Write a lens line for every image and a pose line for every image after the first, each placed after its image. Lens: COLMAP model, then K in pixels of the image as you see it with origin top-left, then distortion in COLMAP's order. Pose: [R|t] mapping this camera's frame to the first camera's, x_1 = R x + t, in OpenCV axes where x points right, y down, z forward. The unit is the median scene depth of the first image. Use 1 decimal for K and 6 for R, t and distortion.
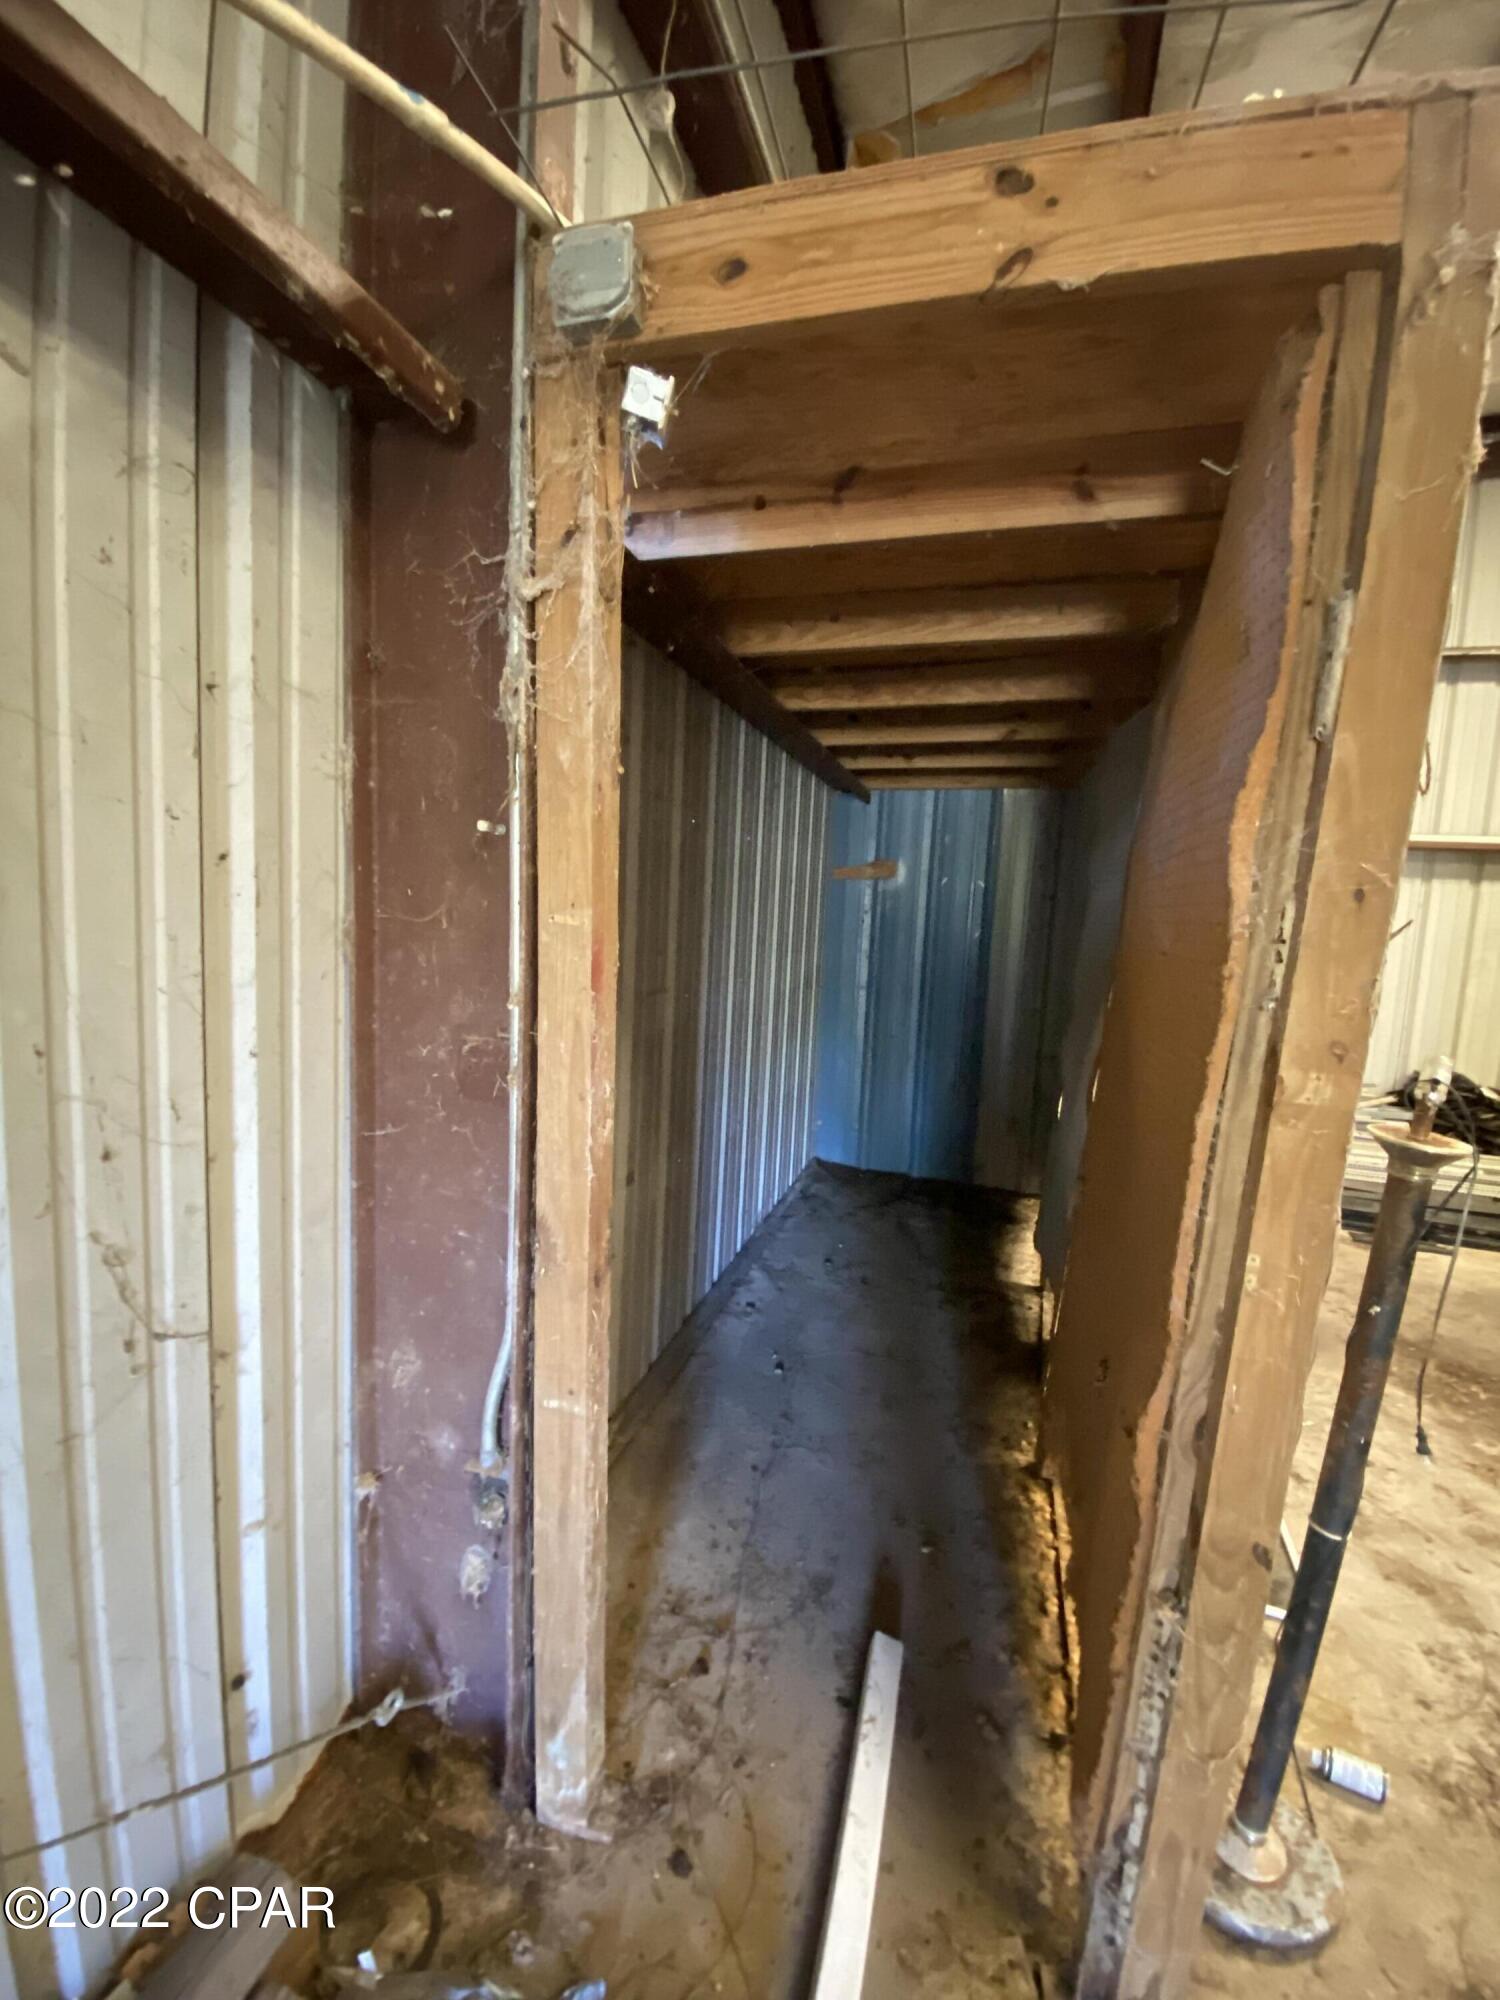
lens RADIAL K [[805.7, 0, 750.0], [0, 805.7, 1000.0], [0, 0, 1]] dist [0.006596, -0.016298]
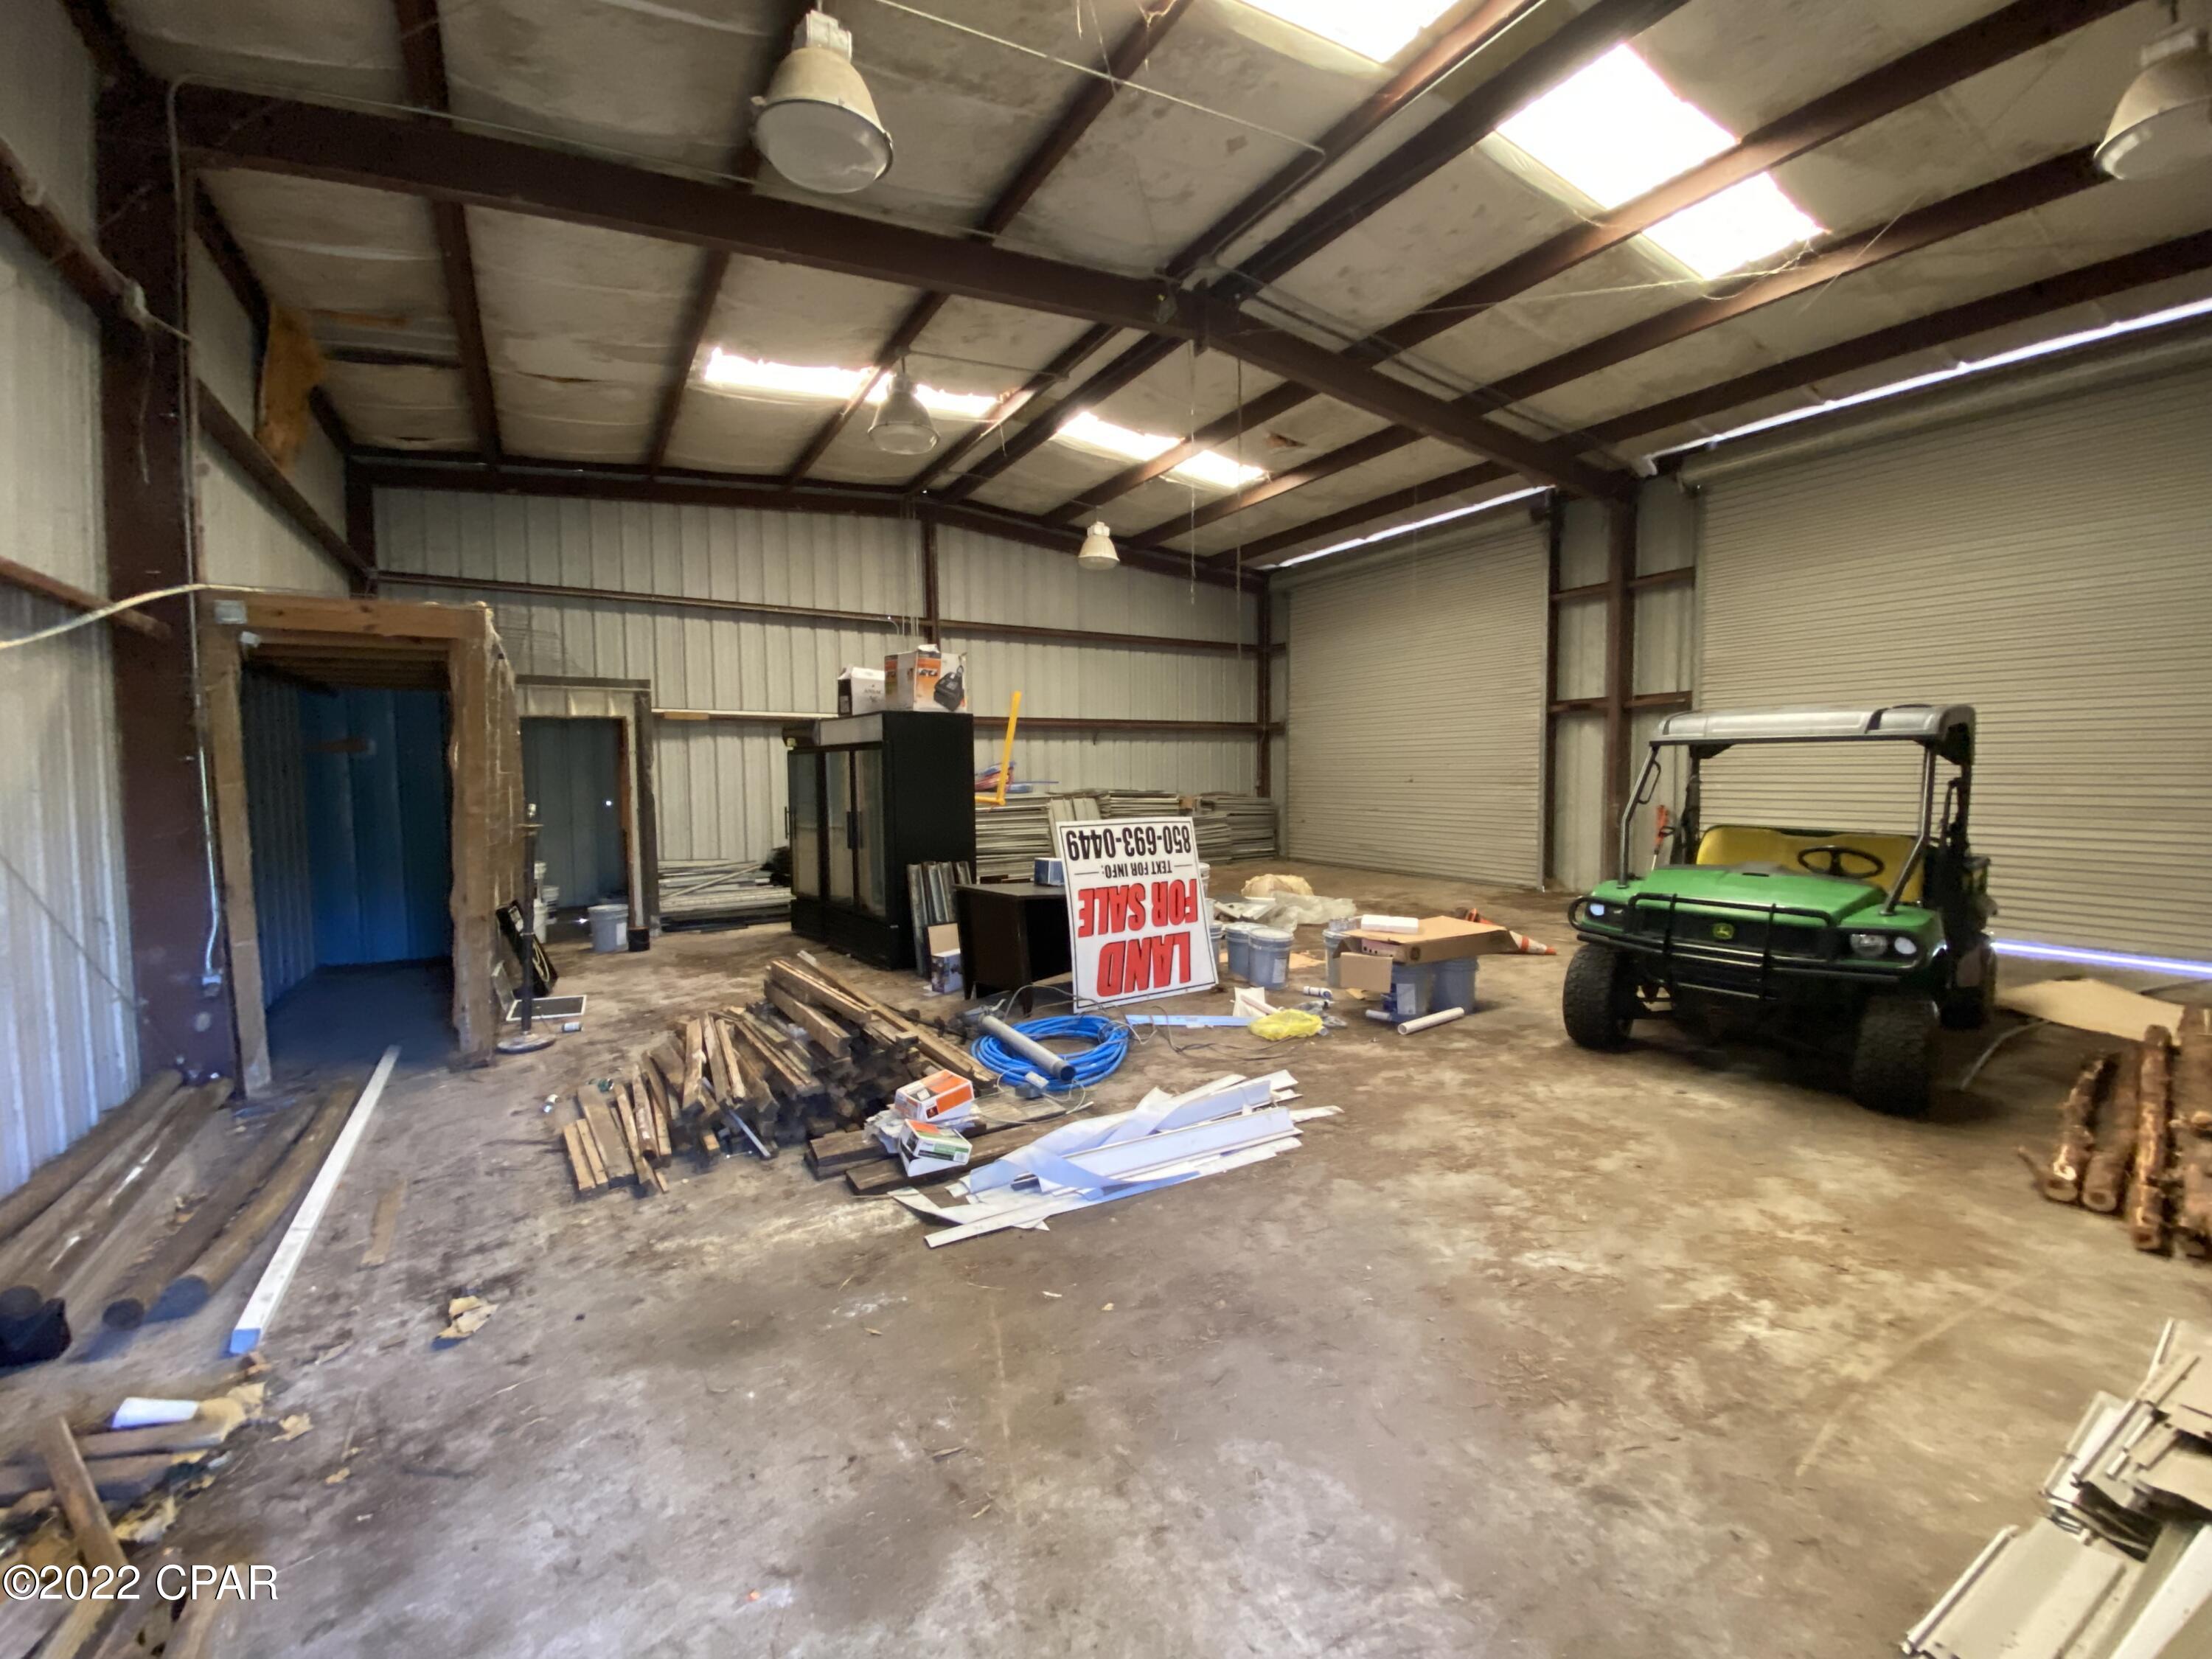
lens RADIAL K [[891.2, 0, 1106.1], [0, 891.2, 822.6], [0, 0, 1]] dist [0.006596, -0.016298]
pose [[0.658663, -0.101166, 0.745606, -0.519608], [0.125722, 0.991787, 0.023506, 0.375549], [-0.741861, 0.078257, 0.665972, -3.618630]]
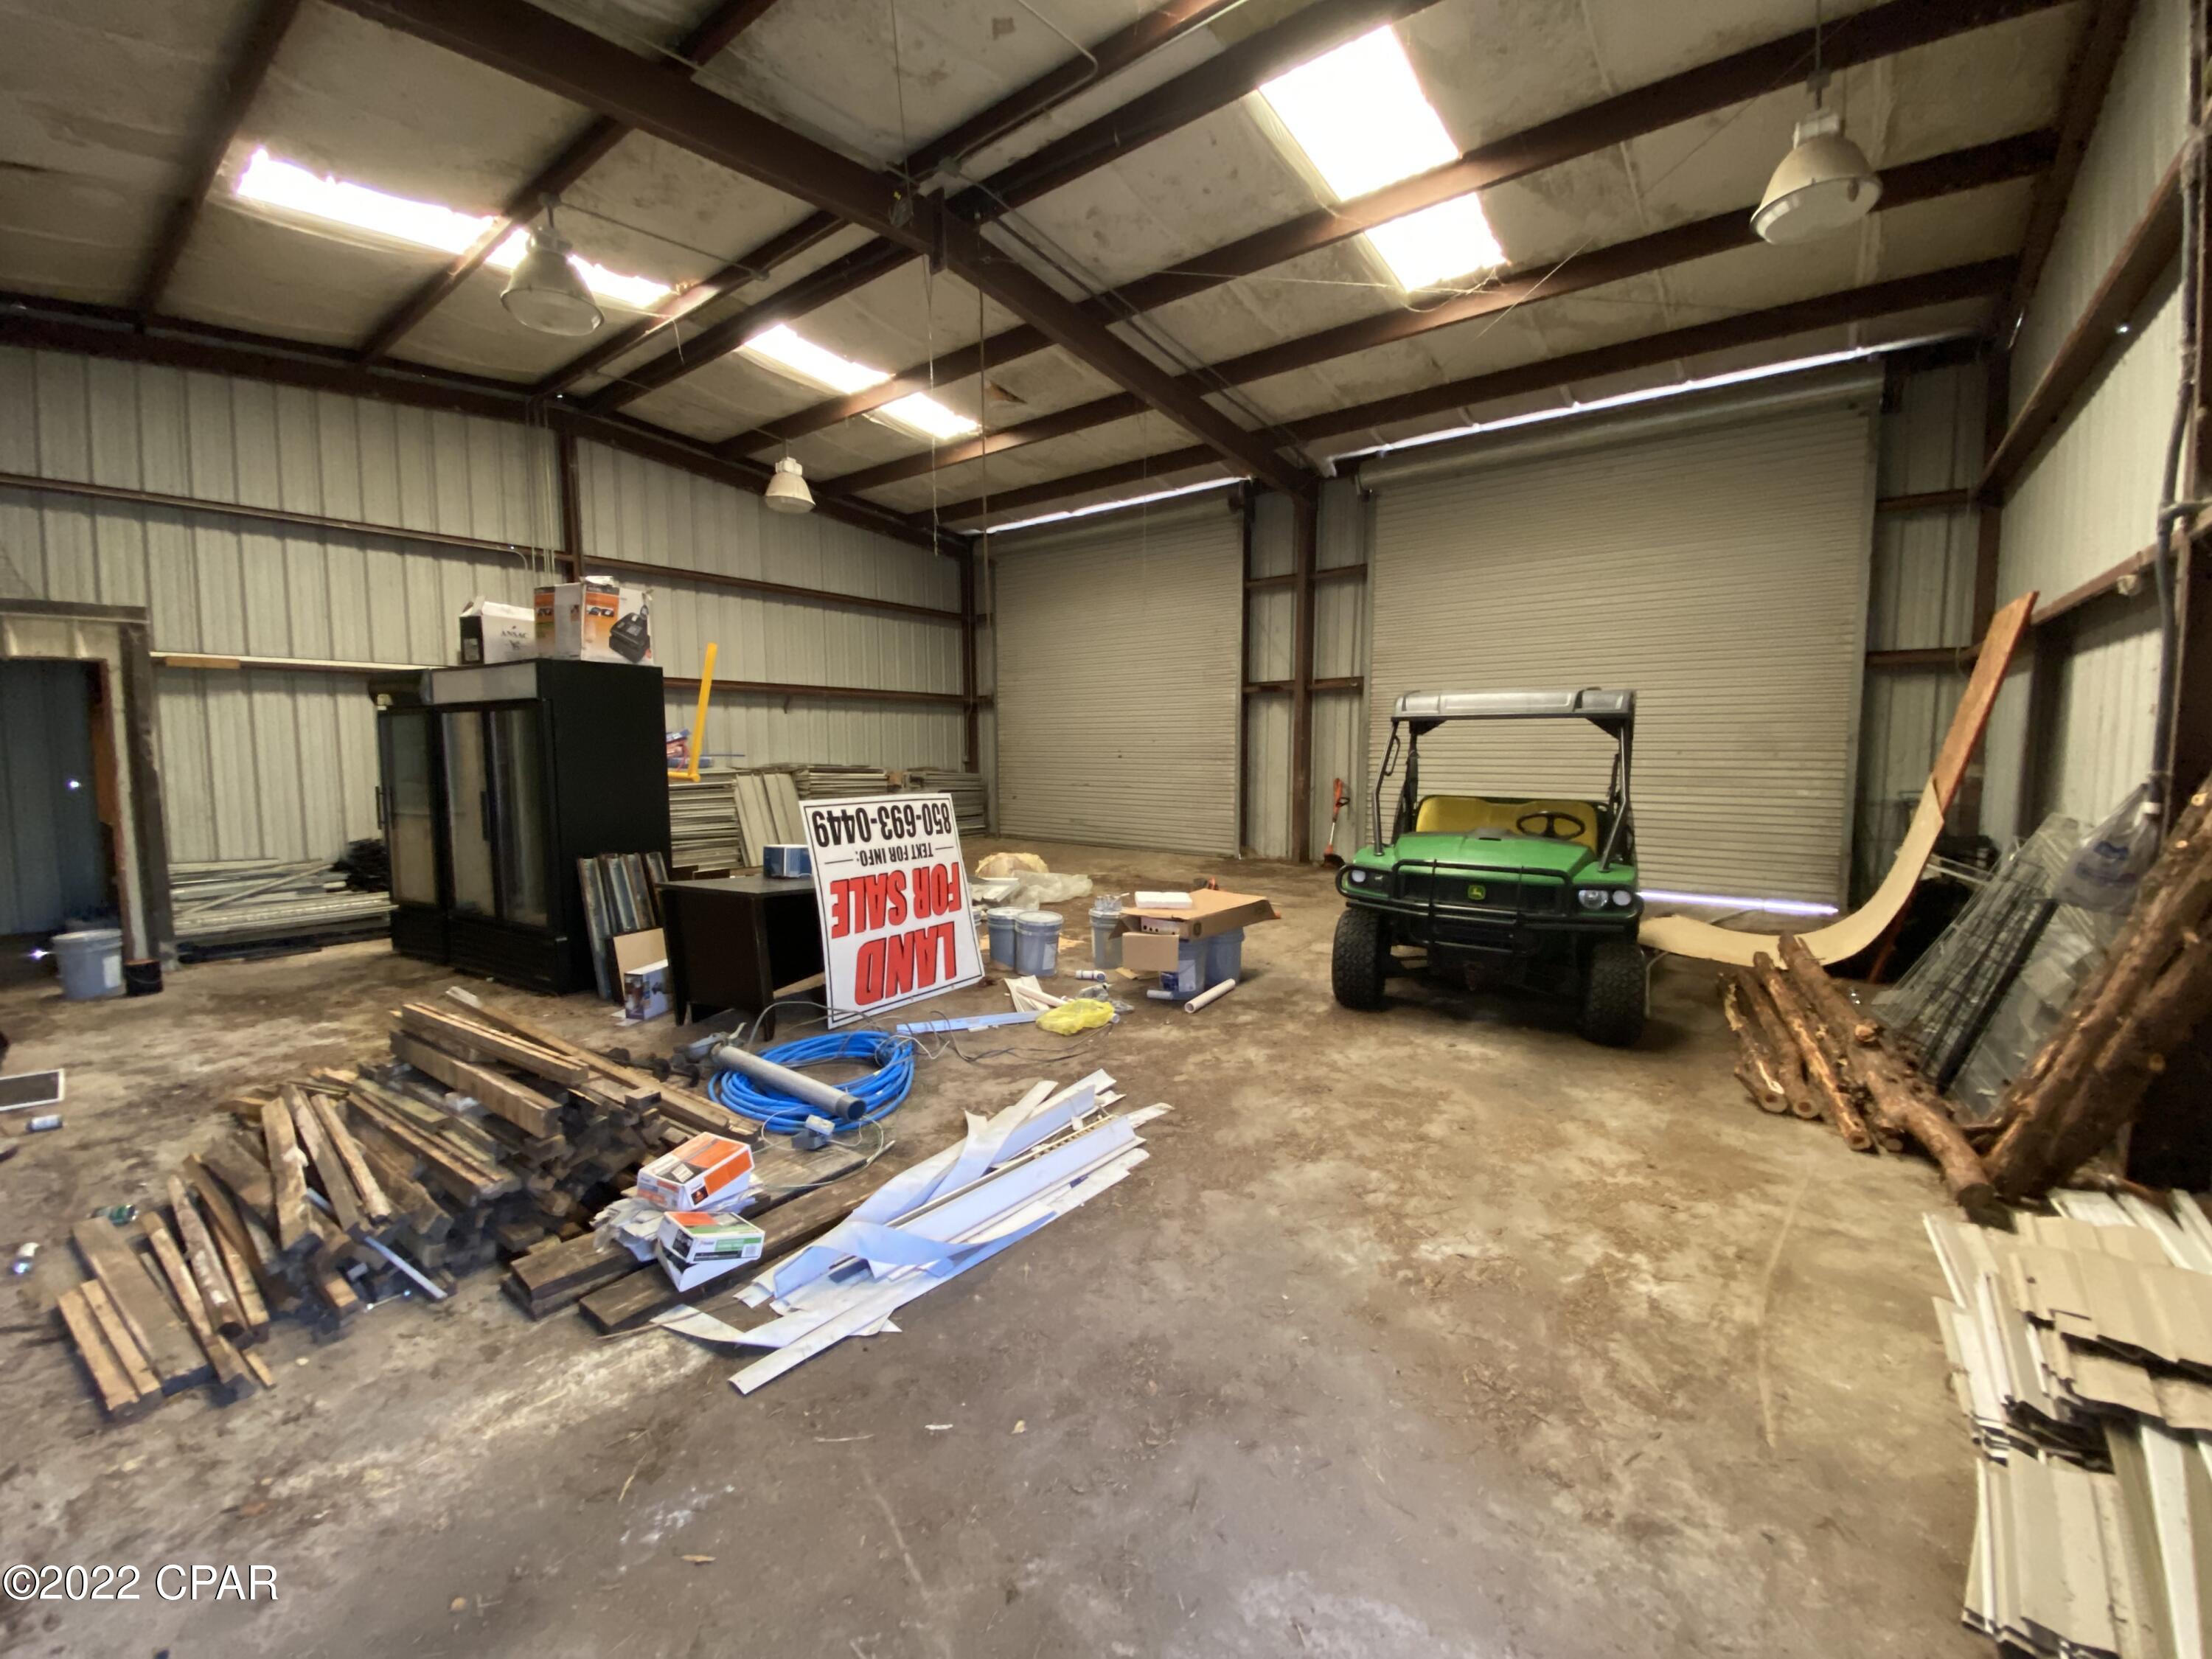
lens RADIAL K [[891.2, 0, 1106.1], [0, 891.2, 822.6], [0, 0, 1]] dist [0.006596, -0.016298]
pose [[0.343545, -0.134539, 0.929449, -0.378749], [0.123152, 0.987593, 0.097436, 0.330825], [-0.931027, 0.080990, 0.355851, -2.976559]]
